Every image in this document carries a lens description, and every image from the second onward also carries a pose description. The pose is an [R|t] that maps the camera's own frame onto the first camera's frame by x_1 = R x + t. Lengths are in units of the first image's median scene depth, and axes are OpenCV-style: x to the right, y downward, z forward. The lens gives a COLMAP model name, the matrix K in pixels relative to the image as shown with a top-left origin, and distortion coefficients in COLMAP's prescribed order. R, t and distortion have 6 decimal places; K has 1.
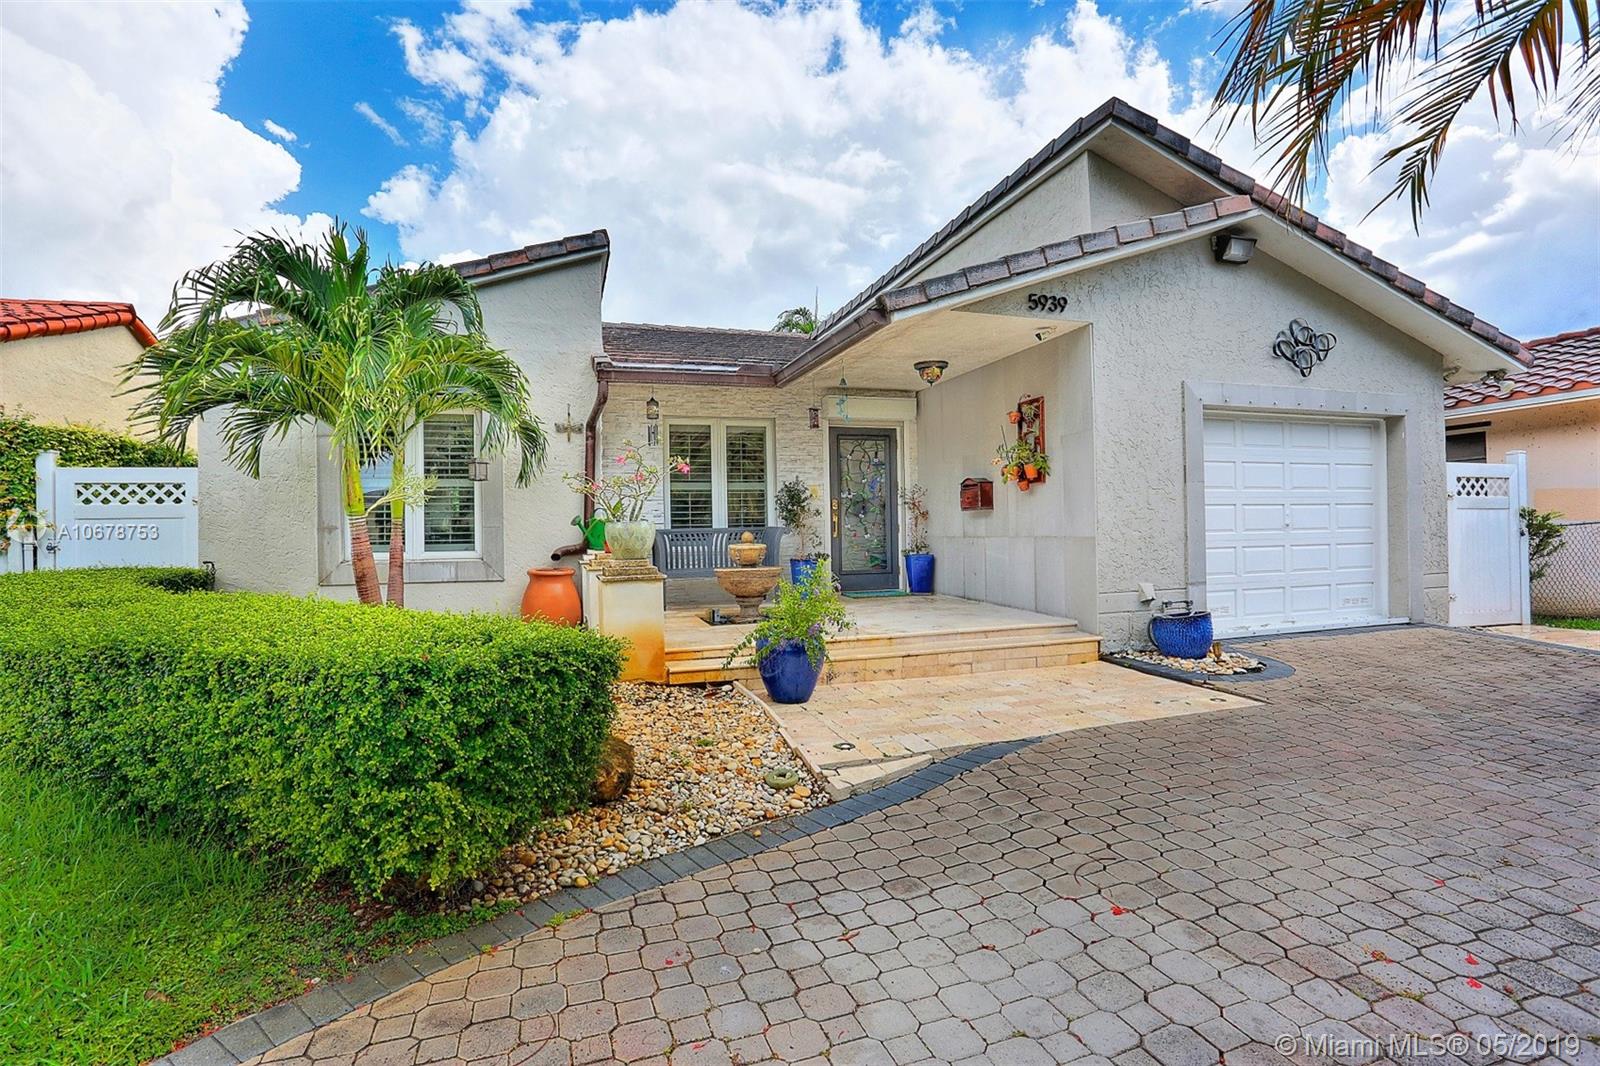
lens RADIAL K [[776.0, 0, 788.0], [0, 776.0, 526.8], [0, 0, 1]] dist [-0.057994, 0.025756]
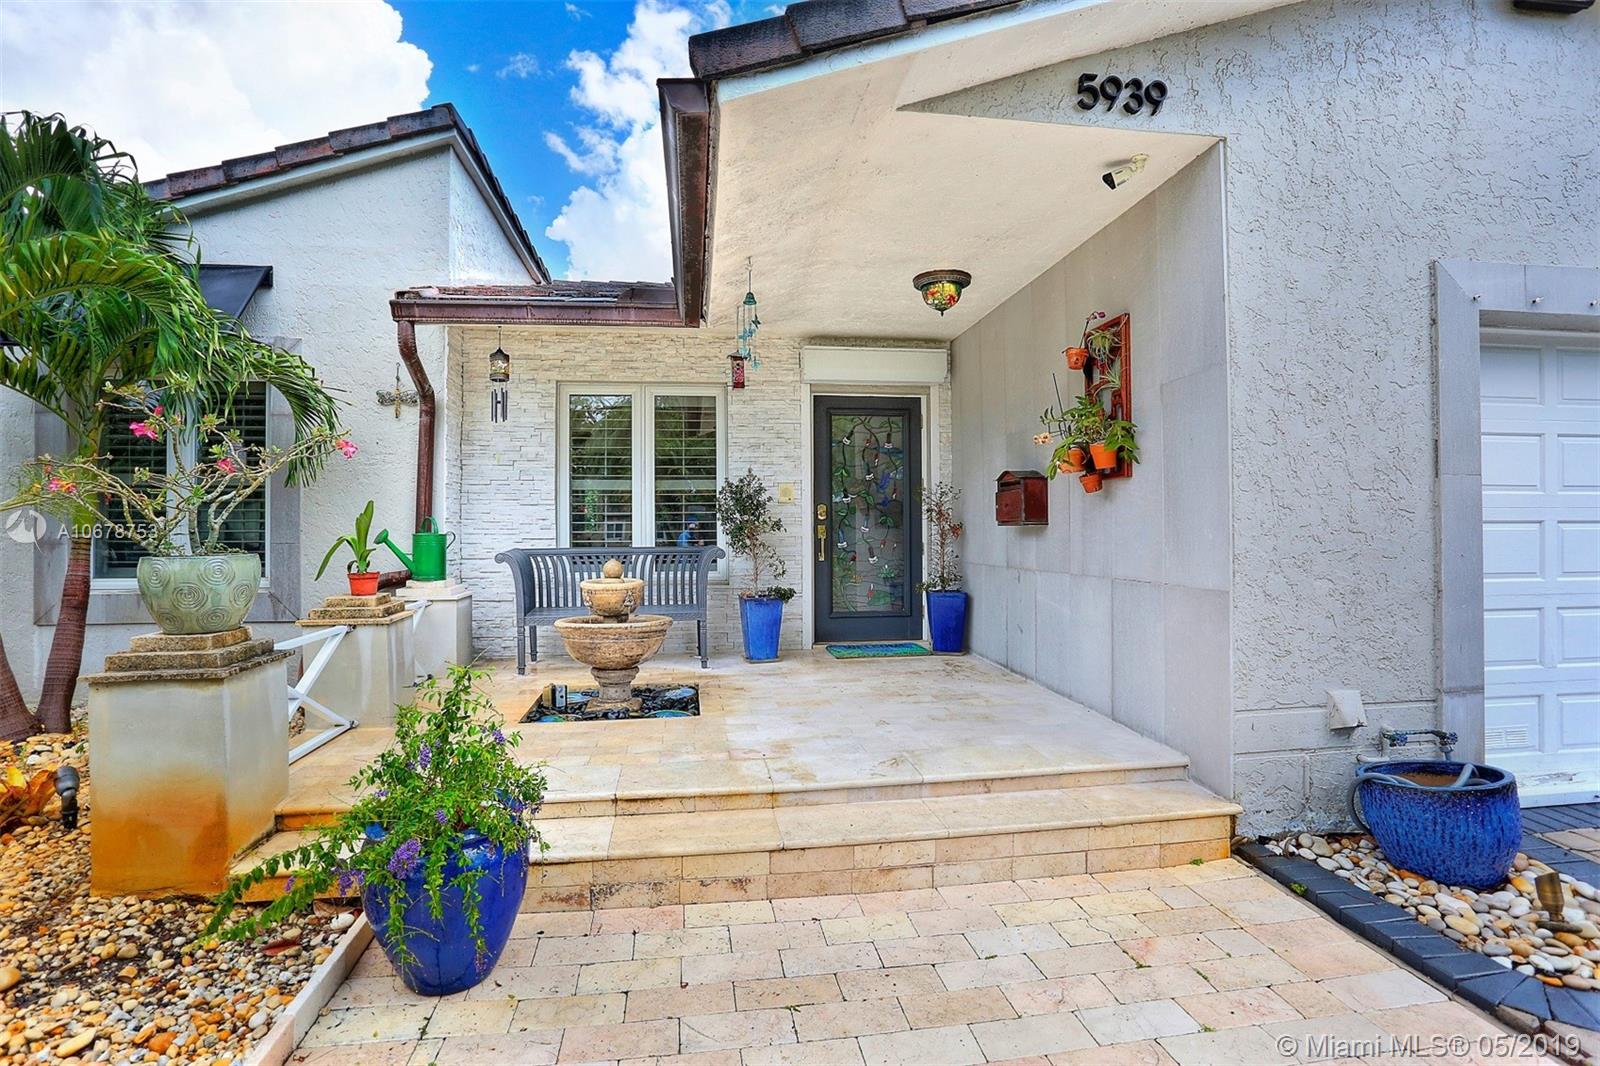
lens RADIAL K [[776.0, 0, 788.0], [0, 776.0, 526.8], [0, 0, 1]] dist [-0.057994, 0.025756]
pose [[0.986028, 0.009364, -0.166316, 0.190906], [-0.009339, 0.999956, 0.000936, -0.022018], [0.166318, 0.000630, 0.986072, 0.448120]]
